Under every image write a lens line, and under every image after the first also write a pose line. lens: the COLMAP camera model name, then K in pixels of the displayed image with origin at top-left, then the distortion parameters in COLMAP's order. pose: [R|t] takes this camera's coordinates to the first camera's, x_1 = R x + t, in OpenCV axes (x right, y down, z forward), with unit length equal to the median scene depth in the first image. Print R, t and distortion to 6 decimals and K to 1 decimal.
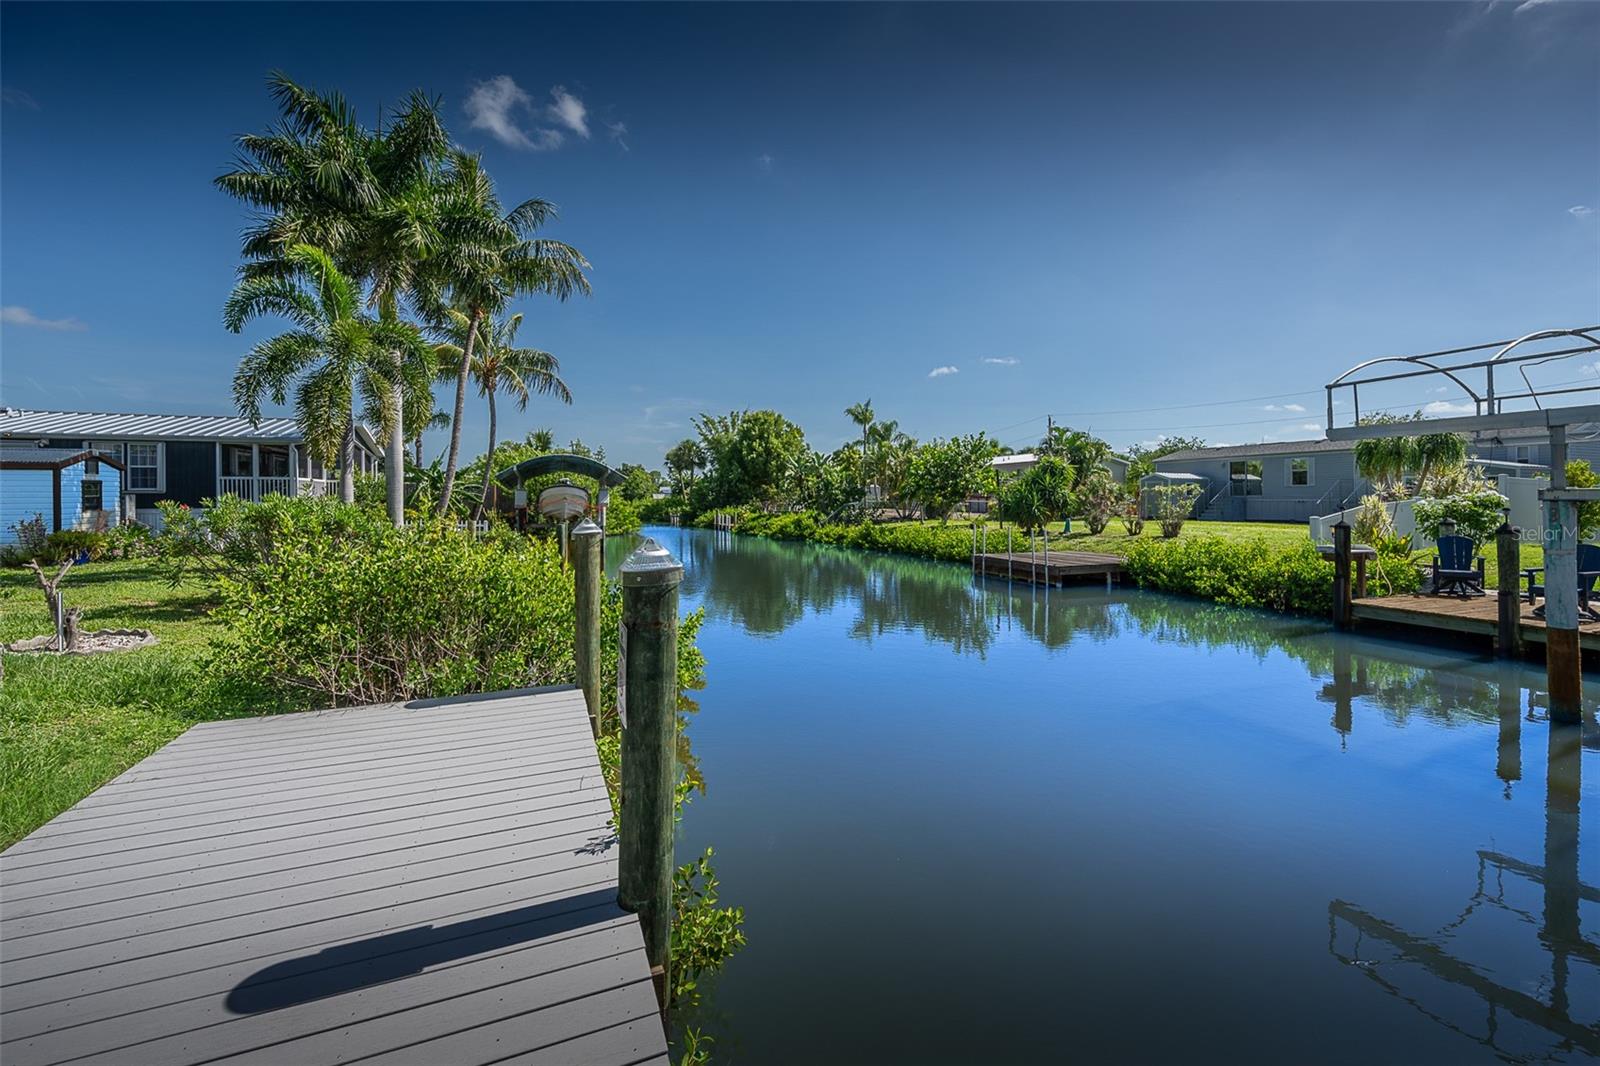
lens RADIAL K [[654.0, 0, 805.9], [0, 654.0, 500.7], [0, 0, 1]] dist [-0.000569, -0.000110]
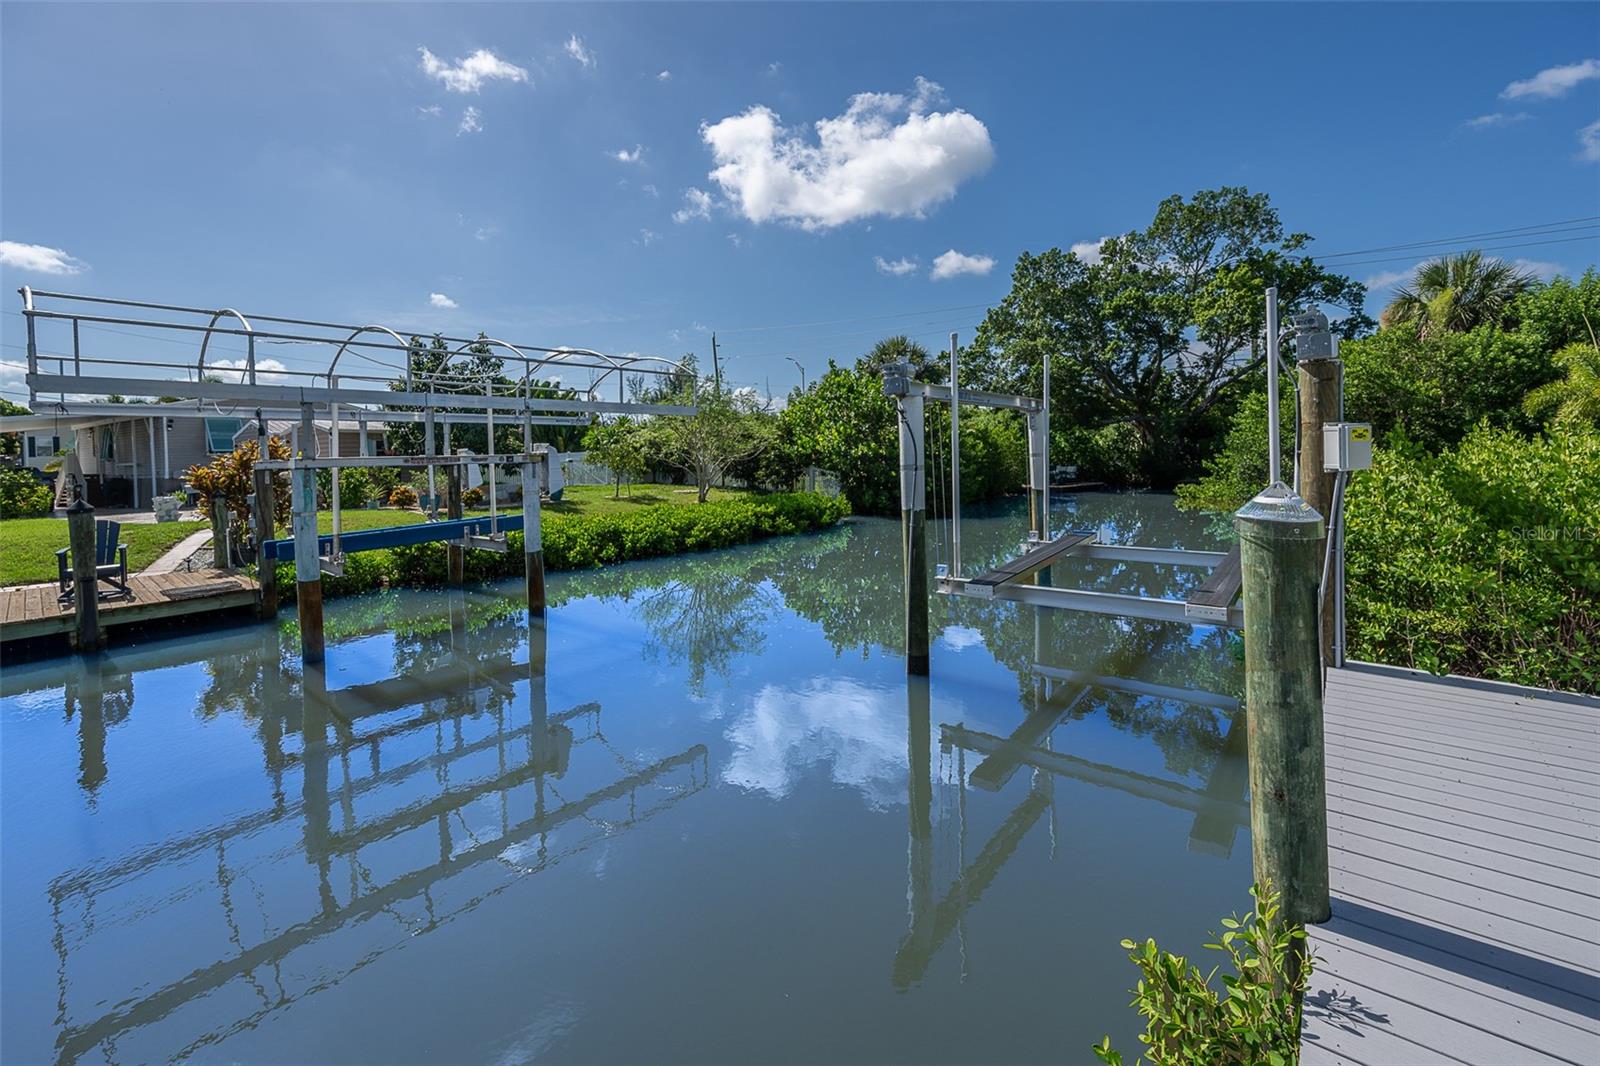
lens RADIAL K [[659.6, 0, 803.8], [0, 659.6, 476.6], [0, 0, 1]] dist [-0.000741, -0.000182]
pose [[-0.505973, -0.009819, 0.862493, -0.087292], [0.031529, 0.999056, 0.029870, 0.001898], [-0.861973, 0.042307, -0.505186, 0.256236]]
